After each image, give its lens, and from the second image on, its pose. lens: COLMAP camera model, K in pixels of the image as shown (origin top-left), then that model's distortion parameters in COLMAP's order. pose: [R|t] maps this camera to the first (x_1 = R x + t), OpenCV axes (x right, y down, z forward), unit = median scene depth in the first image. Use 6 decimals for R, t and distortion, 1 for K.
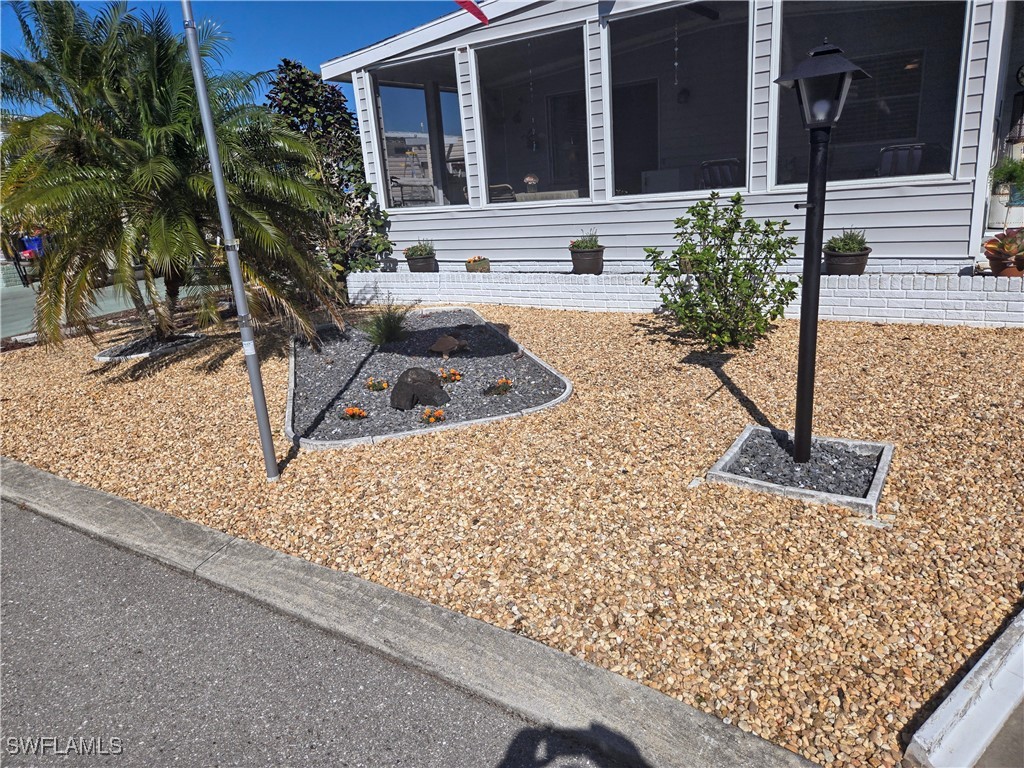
lens RADIAL K [[686.8, 0, 510.8], [0, 686.8, 380.7], [0, 0, 1]] dist [0.039891, -0.002304]
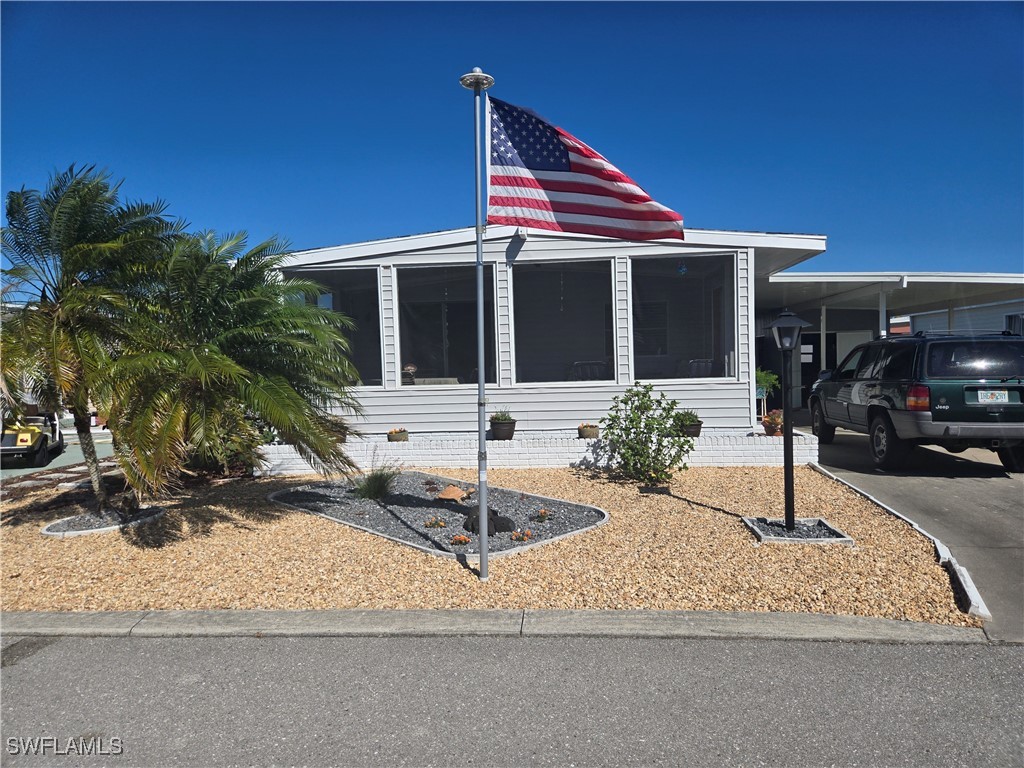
lens RADIAL K [[686.8, 0, 517.1], [0, 686.8, 383.1], [0, 0, 1]] dist [0.039891, -0.002304]
pose [[0.880197, 0.034500, 0.473352, -0.553076], [0.093771, 0.965053, -0.244704, 0.065131], [-0.465252, 0.259774, 0.846202, -0.137891]]
